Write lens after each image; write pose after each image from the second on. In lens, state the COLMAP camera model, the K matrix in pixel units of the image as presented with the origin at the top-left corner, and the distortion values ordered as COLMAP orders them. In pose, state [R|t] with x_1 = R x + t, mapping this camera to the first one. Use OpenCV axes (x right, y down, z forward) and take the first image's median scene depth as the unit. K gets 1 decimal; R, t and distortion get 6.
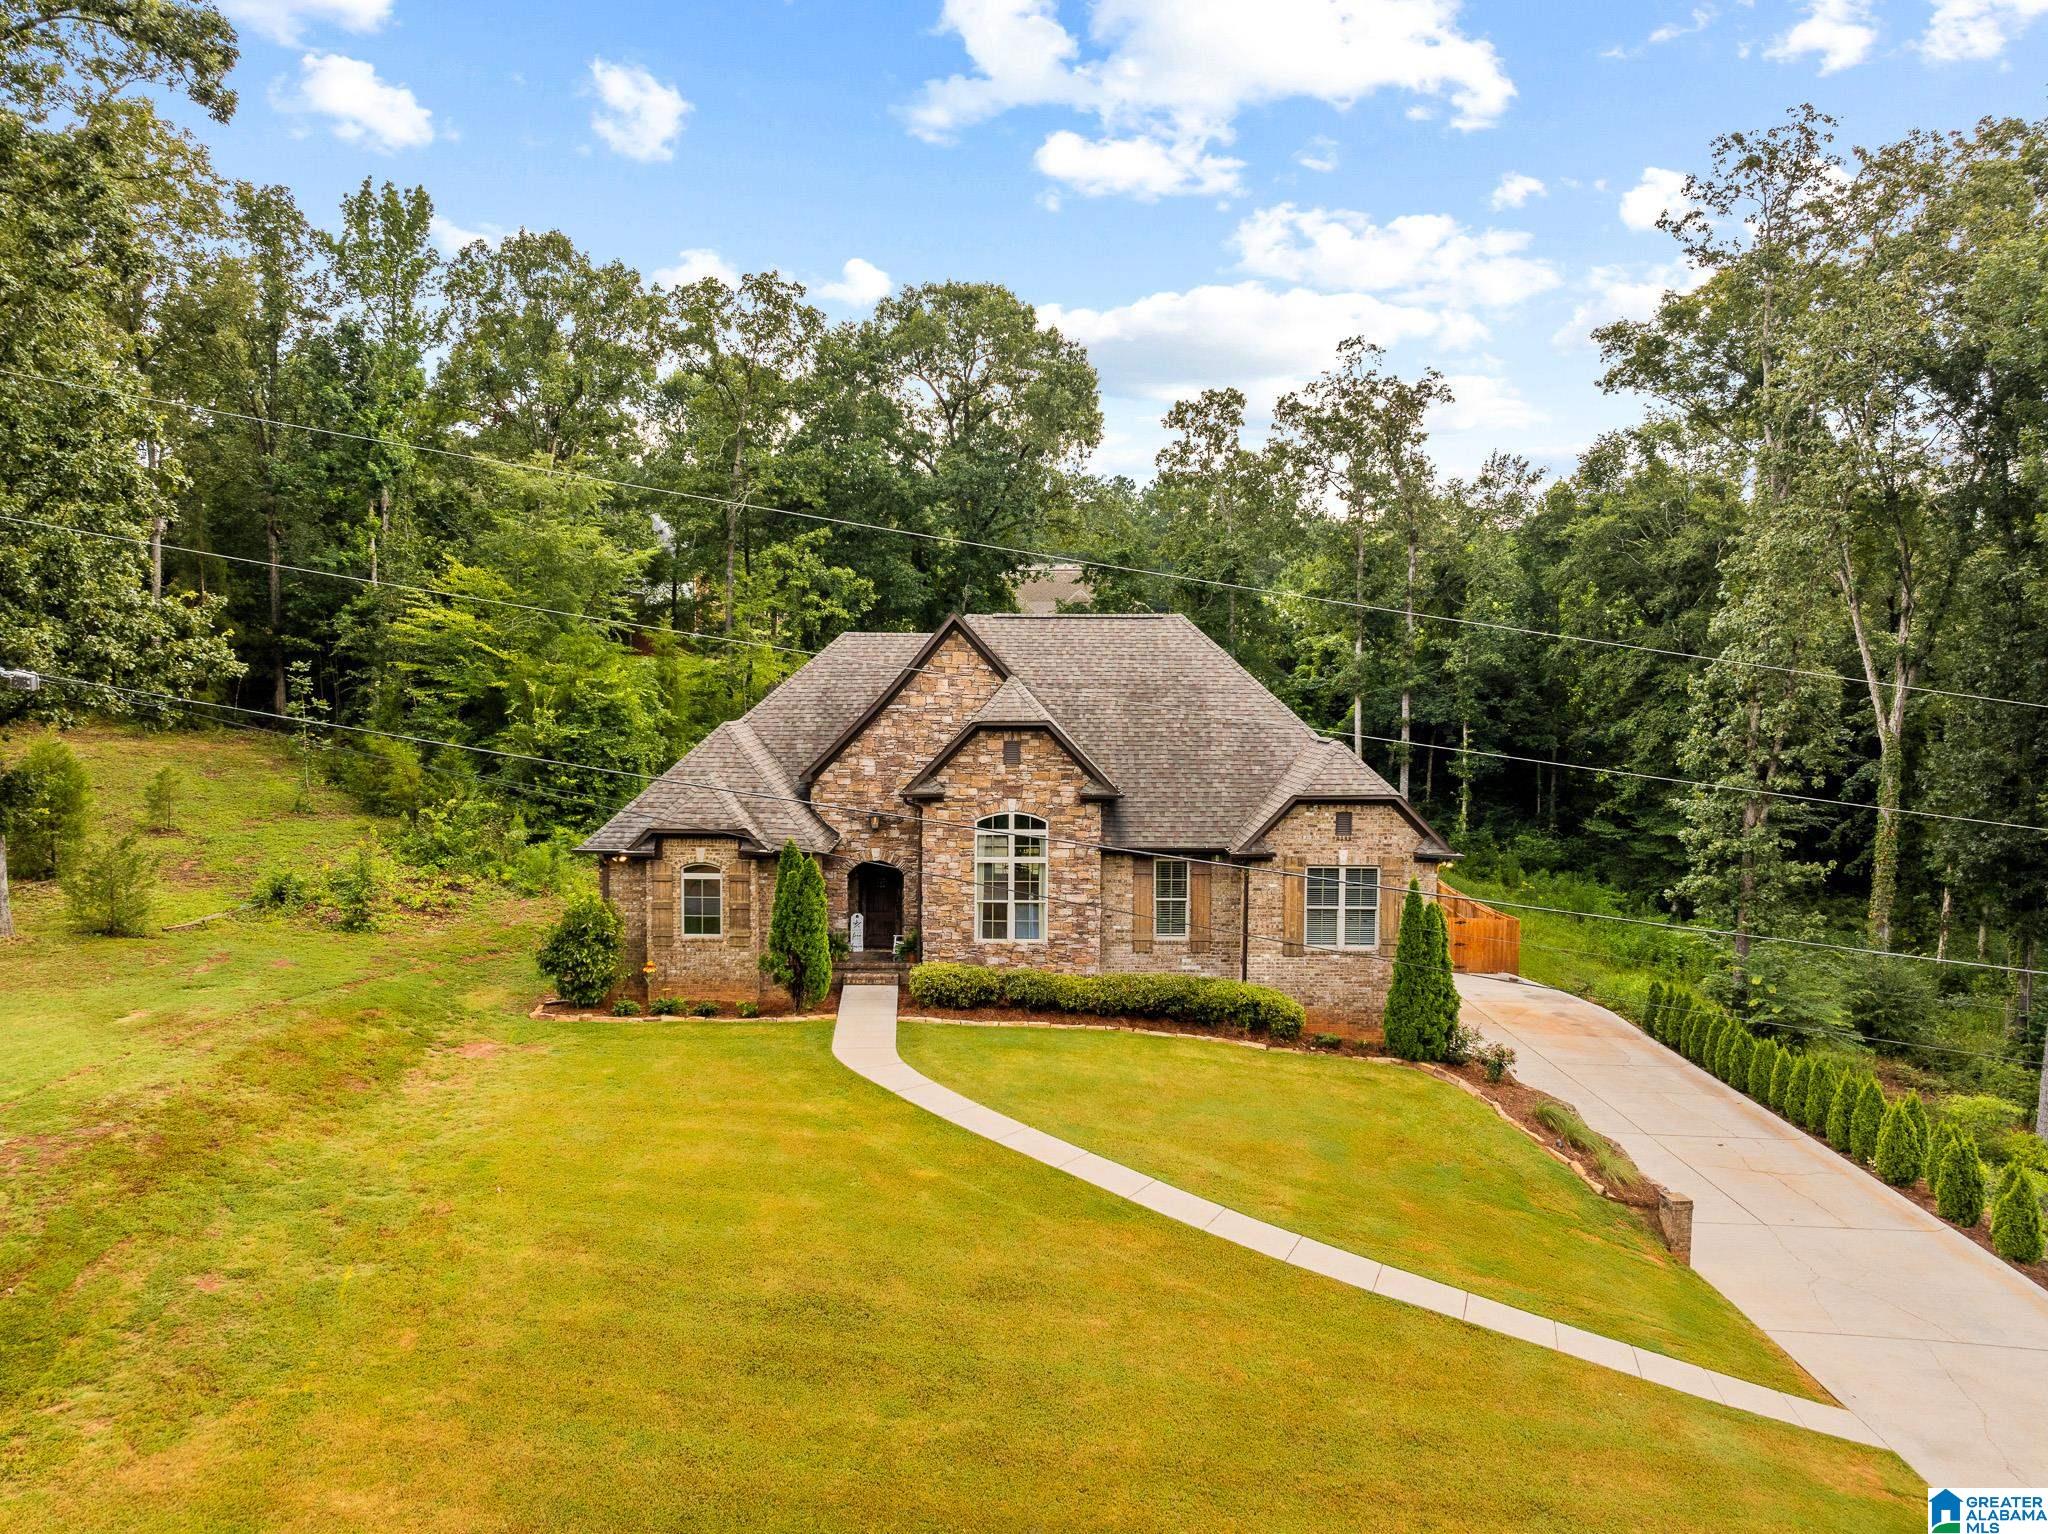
lens RADIAL K [[1445.9, 0, 1030.3], [0, 1445.9, 756.4], [0, 0, 1]] dist [-0.050182, 0.018185]
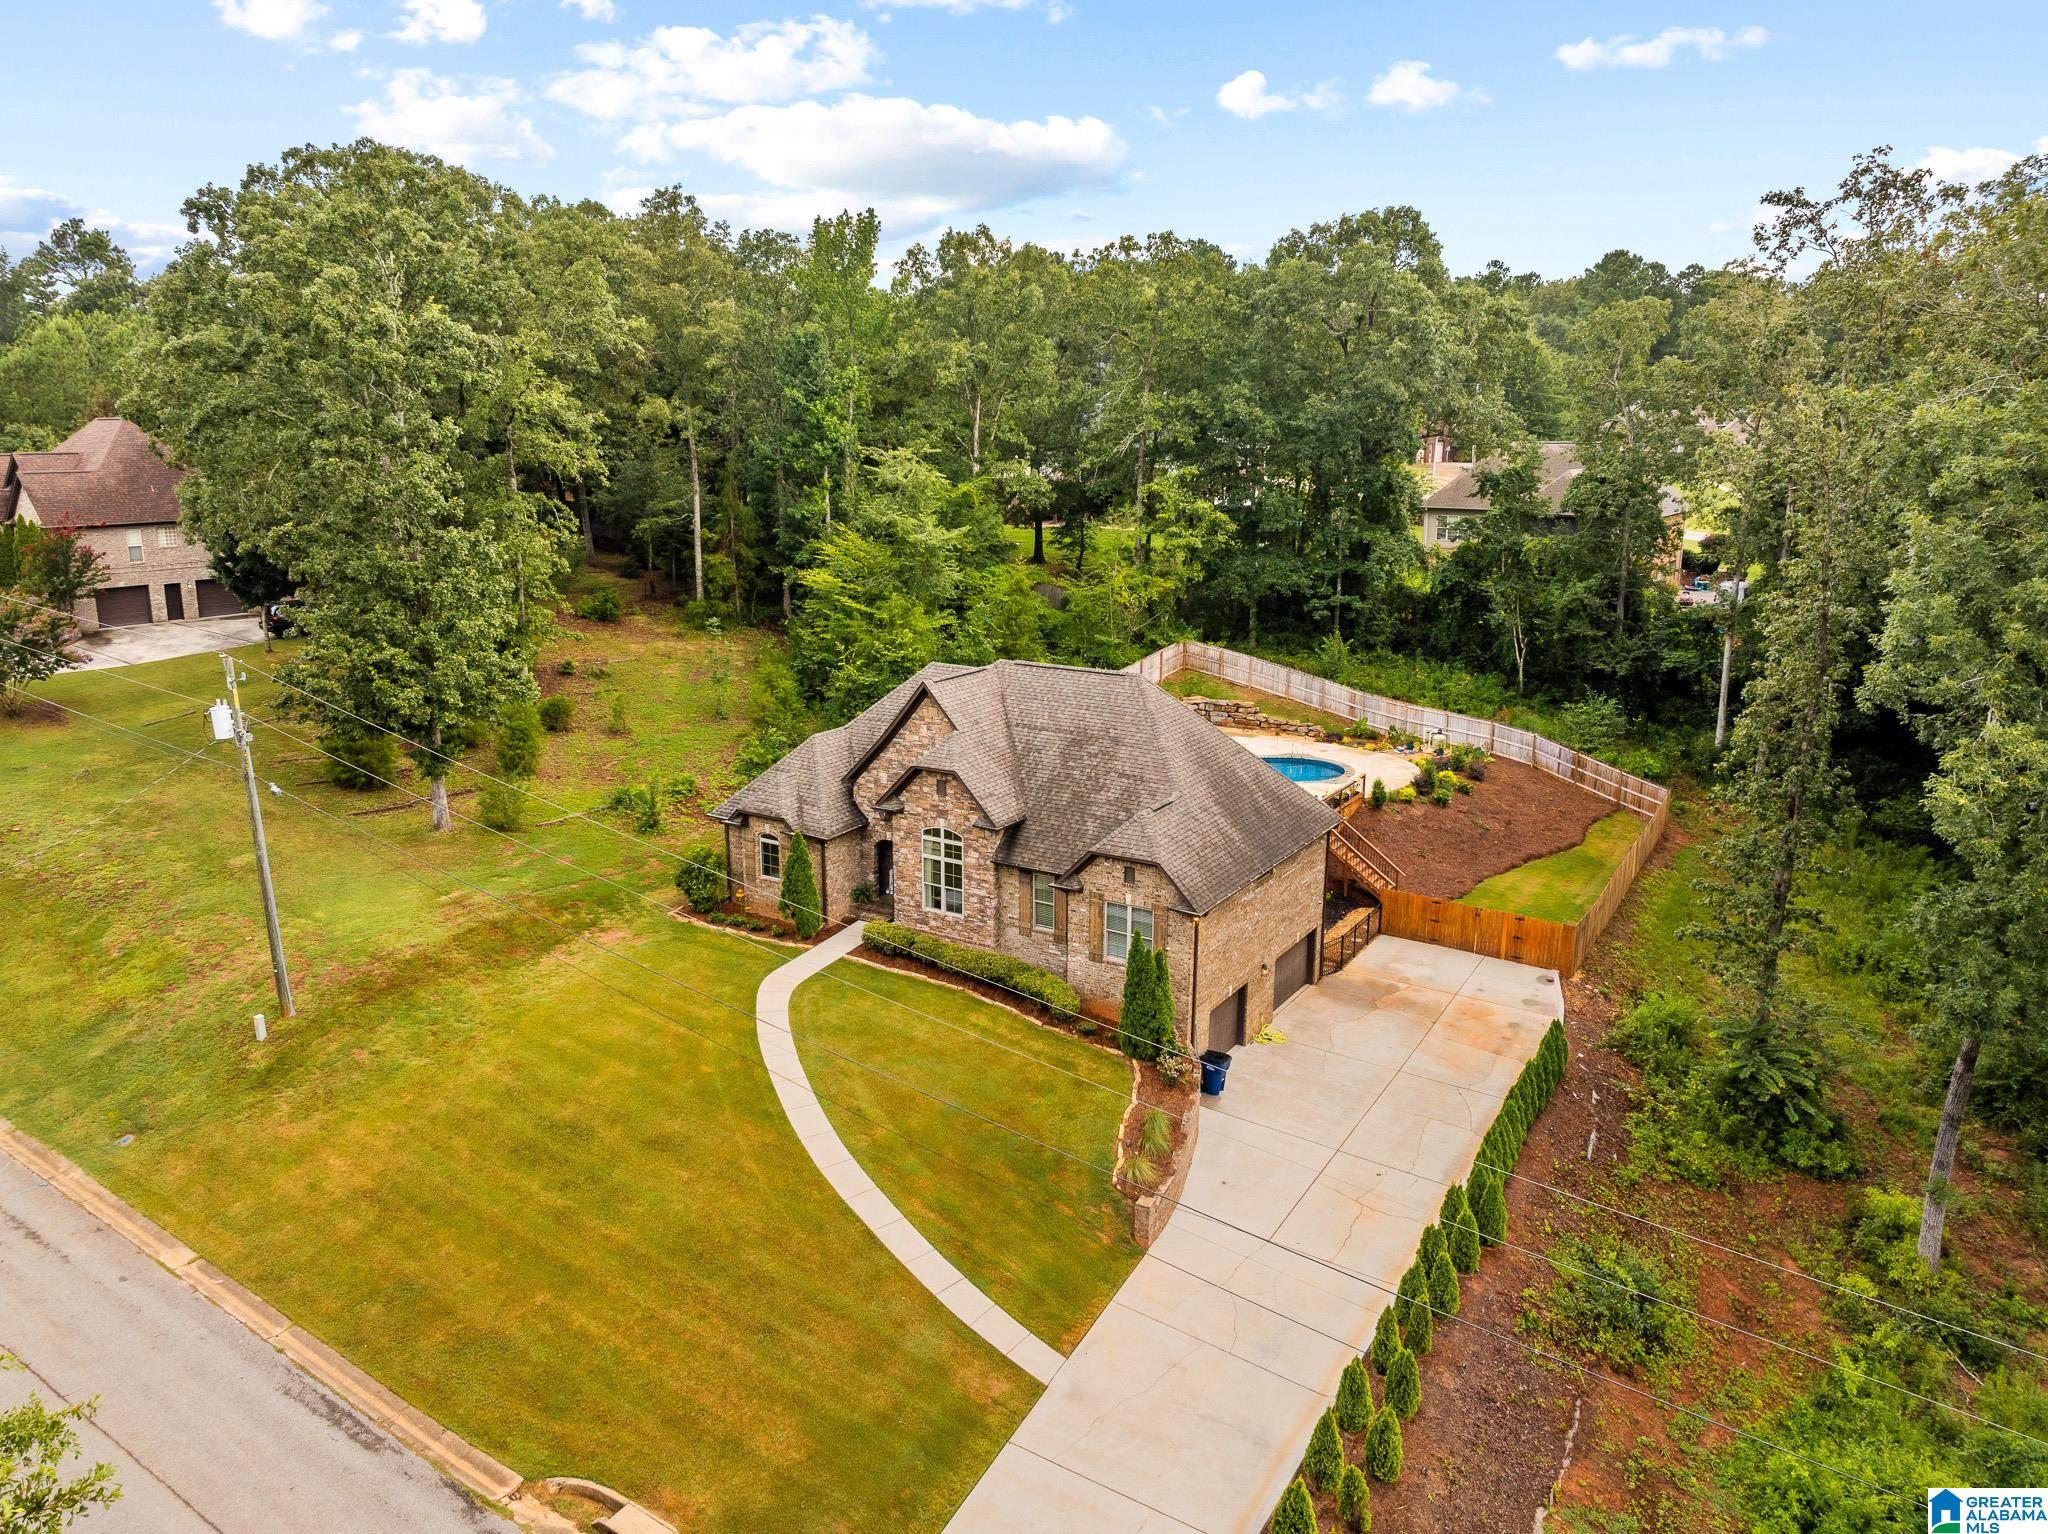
lens RADIAL K [[1445.9, 0, 1025.0], [0, 1445.9, 757.8], [0, 0, 1]] dist [-0.050182, 0.018185]
pose [[0.851515, 0.118809, -0.510692, 0.787246], [-0.027665, 0.982813, 0.182517, -0.295955], [0.523600, -0.141288, 0.840167, -0.161408]]
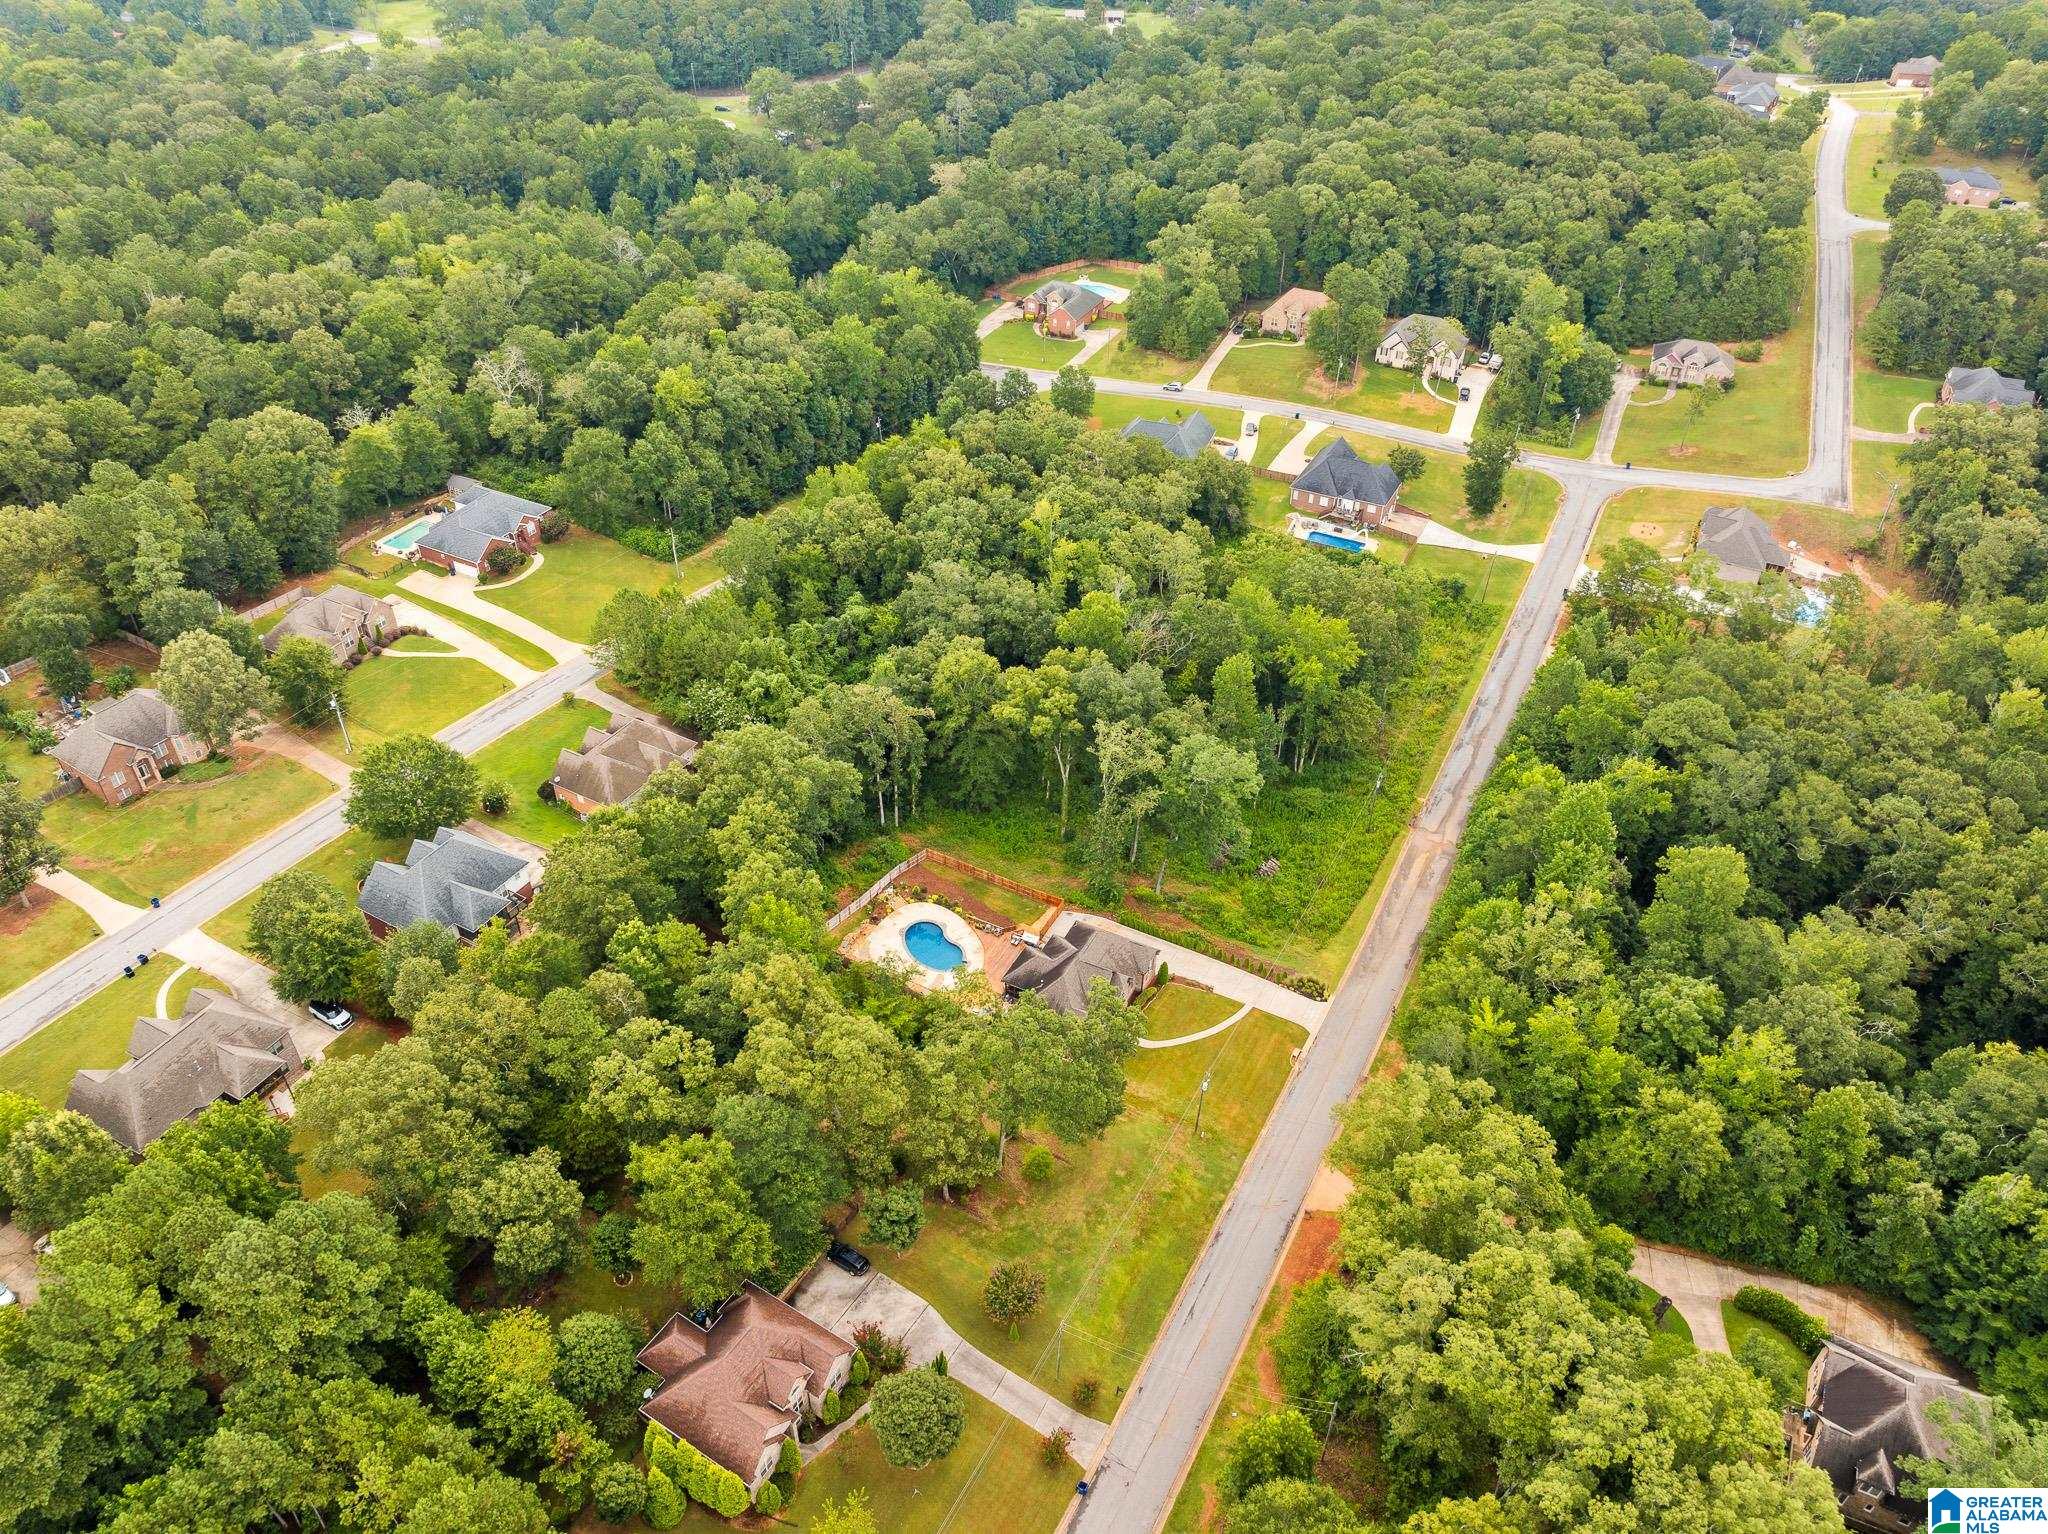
lens RADIAL K [[1445.9, 0, 1024.8], [0, 1445.9, 753.2], [0, 0, 1]] dist [-0.050182, 0.018185]
pose [[0.453001, -0.535733, 0.712587, -3.614850], [0.040342, 0.810803, 0.583927, -3.932322], [-0.890597, -0.235773, 0.388907, -0.600004]]
